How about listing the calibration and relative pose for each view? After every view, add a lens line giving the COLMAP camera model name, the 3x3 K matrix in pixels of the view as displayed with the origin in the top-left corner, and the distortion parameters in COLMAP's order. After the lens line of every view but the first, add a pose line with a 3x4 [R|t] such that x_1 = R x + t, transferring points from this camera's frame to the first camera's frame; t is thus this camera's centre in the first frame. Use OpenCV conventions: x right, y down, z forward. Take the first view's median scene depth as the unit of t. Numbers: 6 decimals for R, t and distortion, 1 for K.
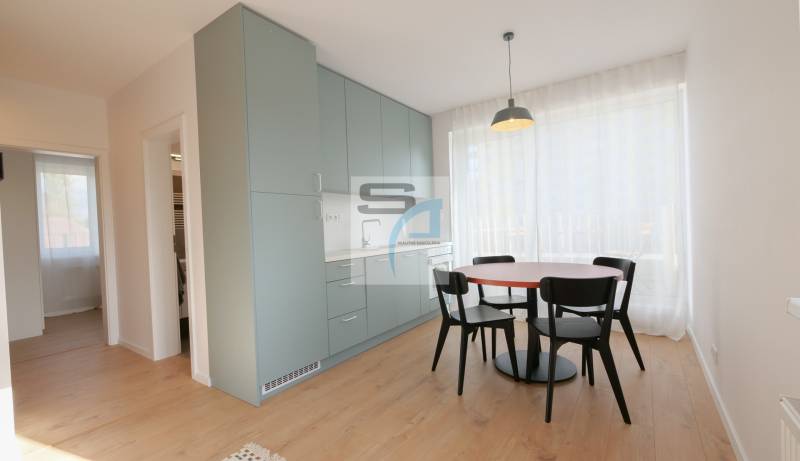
lens RADIAL K [[350.8, 0, 400.8], [0, 350.8, 237.0], [0, 0, 1]] dist [-0.002336, 0.000397]
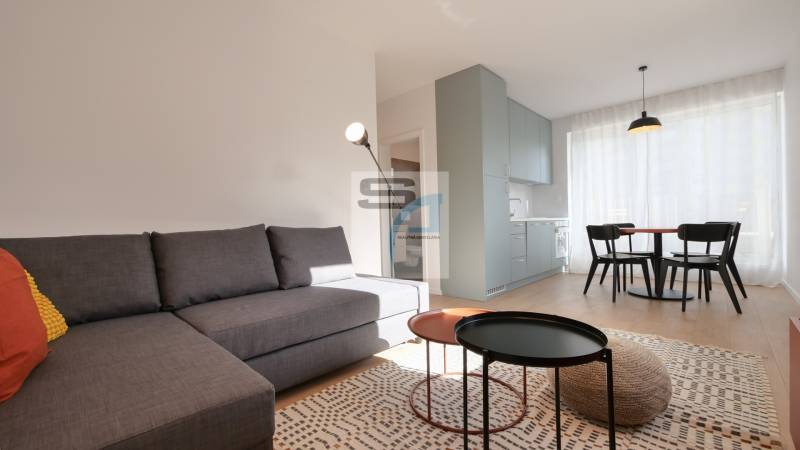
lens RADIAL K [[337.6, 0, 399.7], [0, 337.6, 229.3], [0, 0, 1]] dist [-0.000330, -0.001074]
pose [[0.986859, 0.017883, -0.160593, -0.387765], [-0.017716, 0.999840, 0.002477, 0.094075], [0.160611, 0.000400, 0.987018, -0.468063]]
